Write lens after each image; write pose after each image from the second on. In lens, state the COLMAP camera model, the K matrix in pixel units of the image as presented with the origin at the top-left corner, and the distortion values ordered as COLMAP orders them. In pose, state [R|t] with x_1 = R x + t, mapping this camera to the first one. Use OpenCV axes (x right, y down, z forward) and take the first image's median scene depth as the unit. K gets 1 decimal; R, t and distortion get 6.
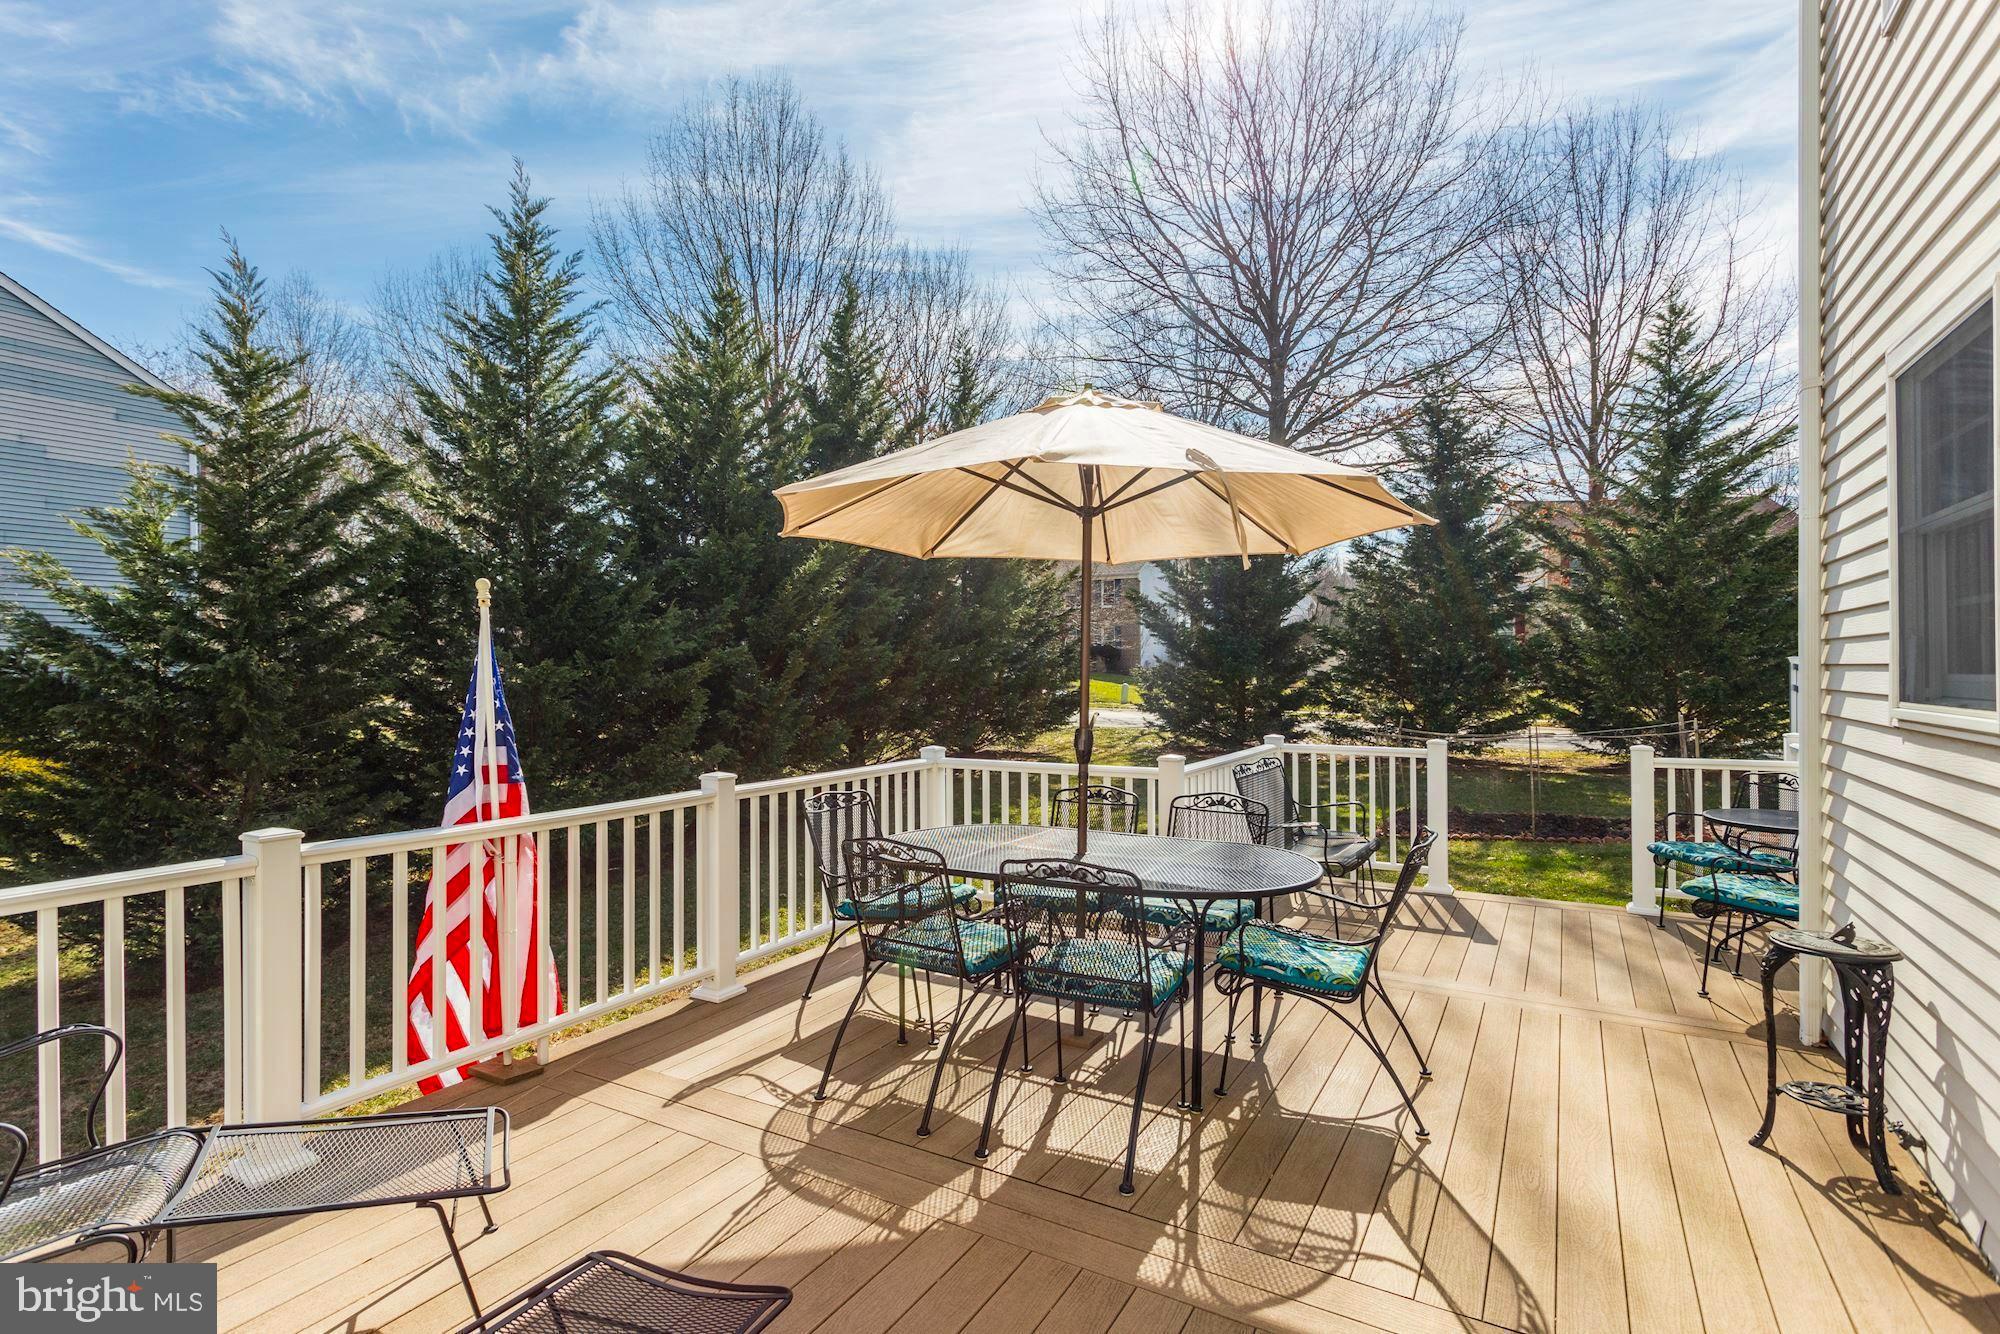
lens RADIAL K [[971.7, 0, 998.2], [0, 971.7, 668.5], [0, 0, 1]] dist [-0.017895, 0.005764]
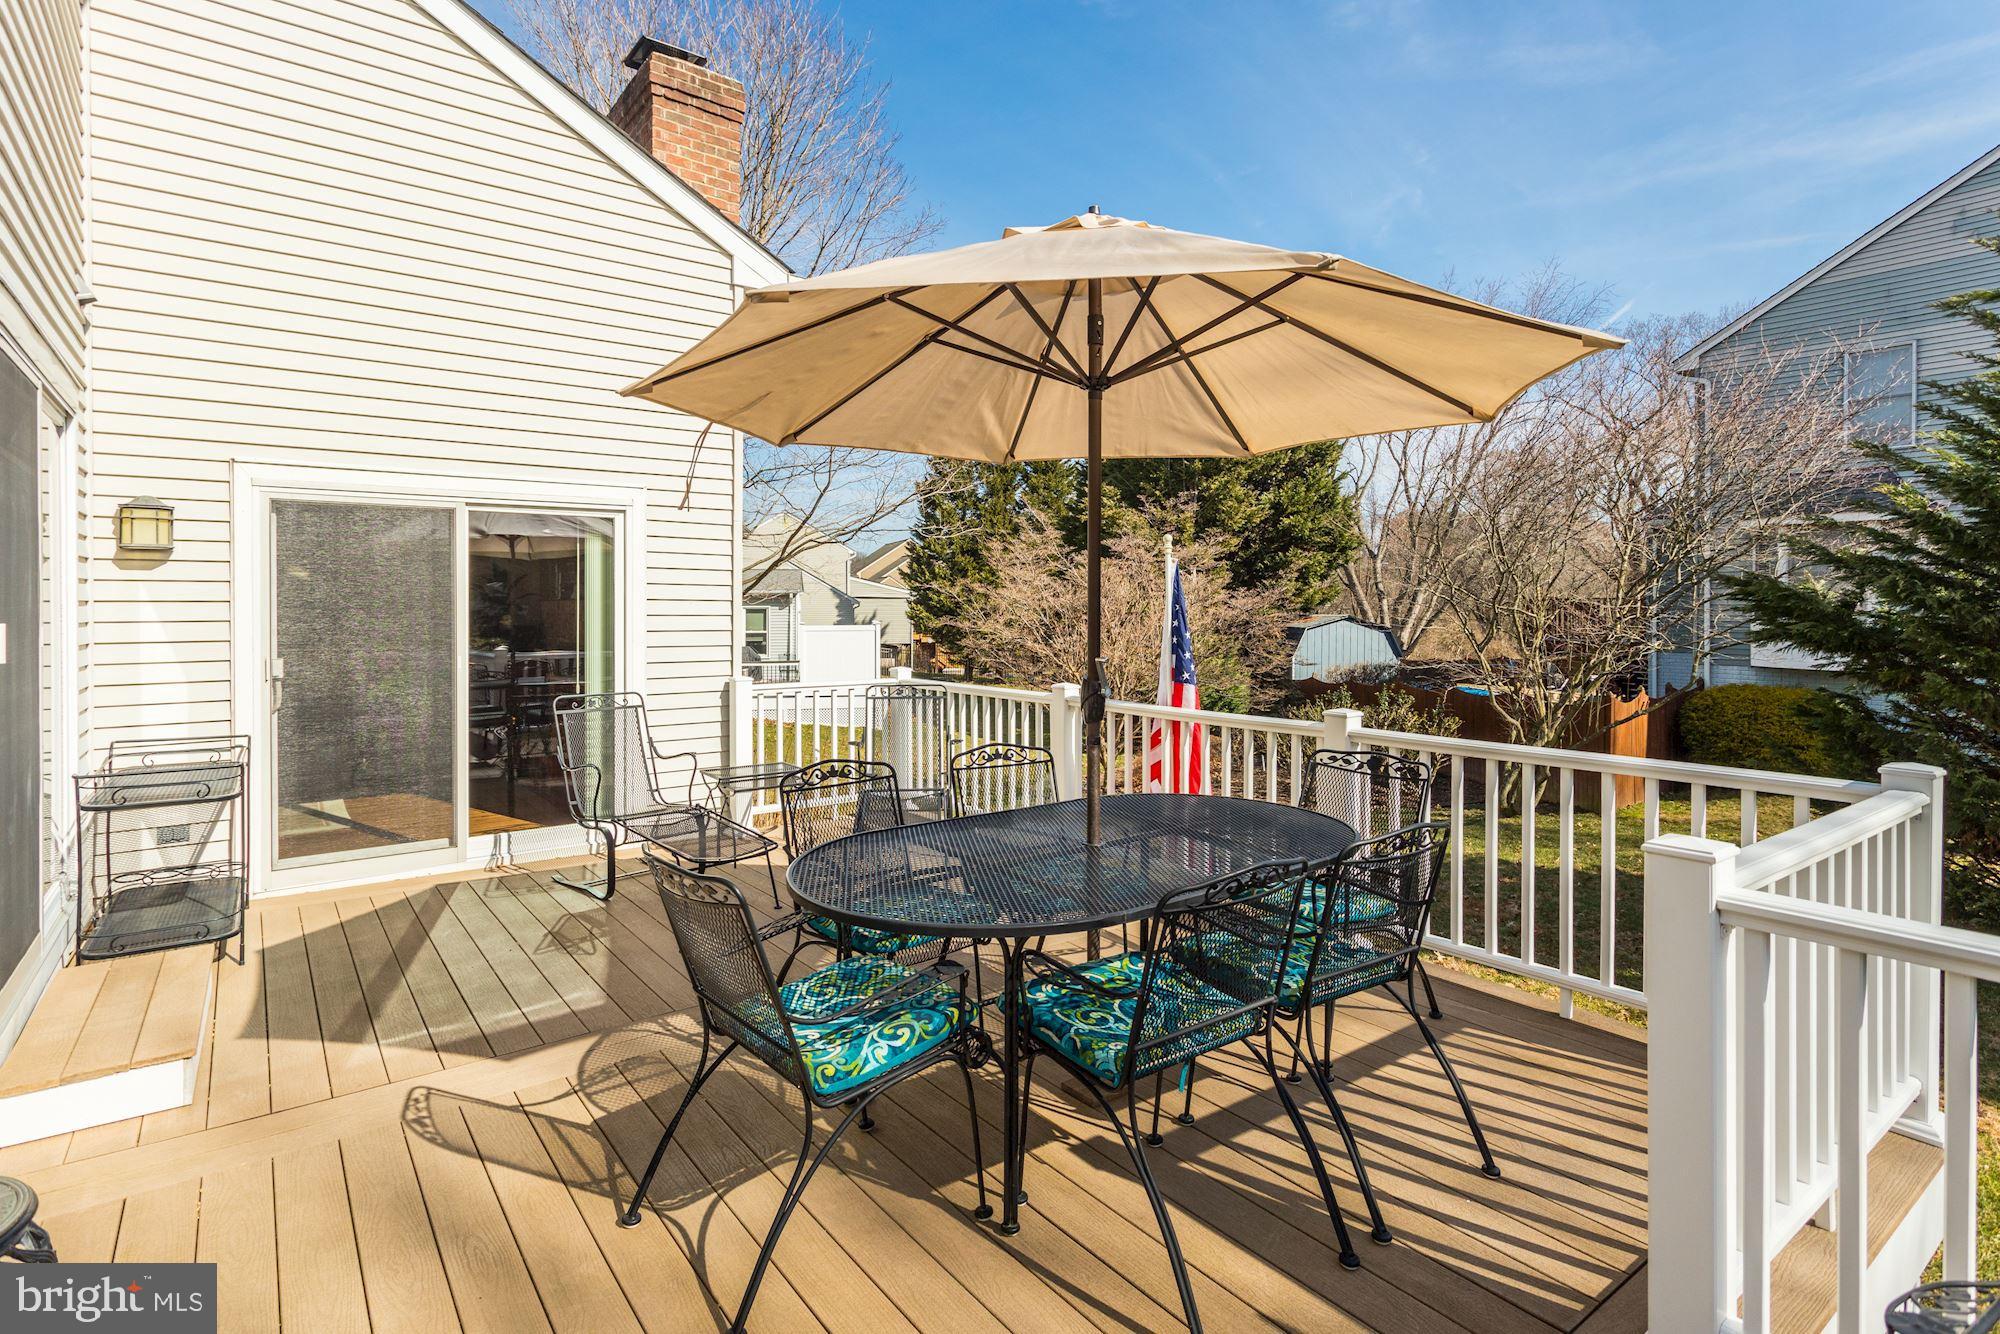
lens RADIAL K [[991.4, 0, 964.3], [0, 991.4, 612.0], [0, 0, 1]] dist [-0.015621, 0.004094]
pose [[-0.406025, 0.005739, -0.913844, 1.188429], [0.002415, 0.999984, 0.005207, 0.027113], [0.913859, -0.000093, -0.406032, 1.797167]]
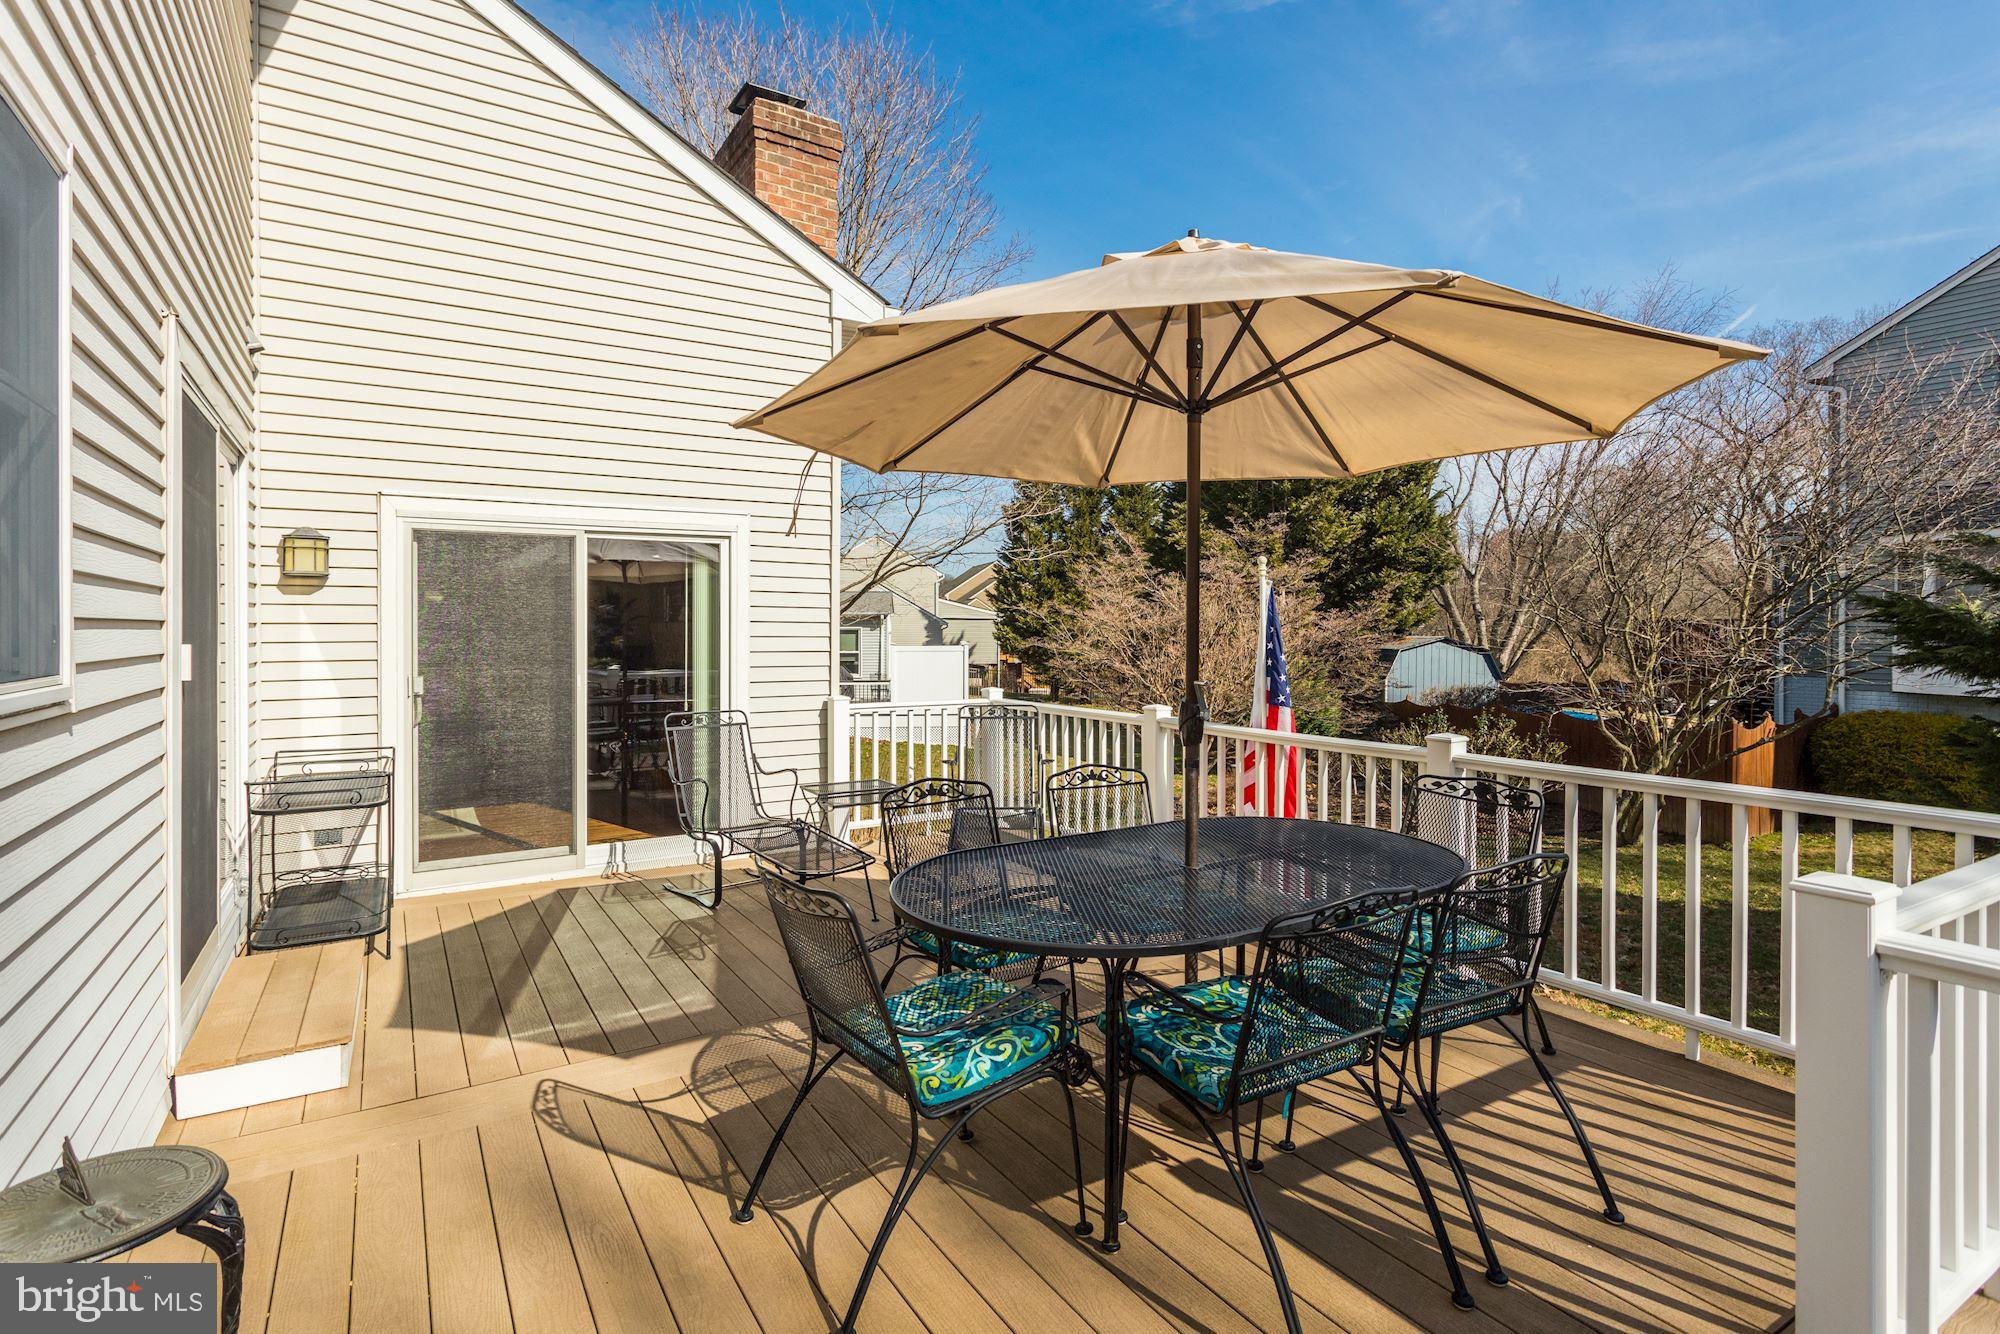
lens RADIAL K [[971.7, 0, 956.6], [0, 971.7, 632.4], [0, 0, 1]] dist [-0.017895, 0.005764]
pose [[-0.491312, 0.004954, -0.870969, 1.193282], [0.001744, 0.999987, 0.004705, 0.024733], [0.870982, 0.000792, -0.491315, 1.783197]]
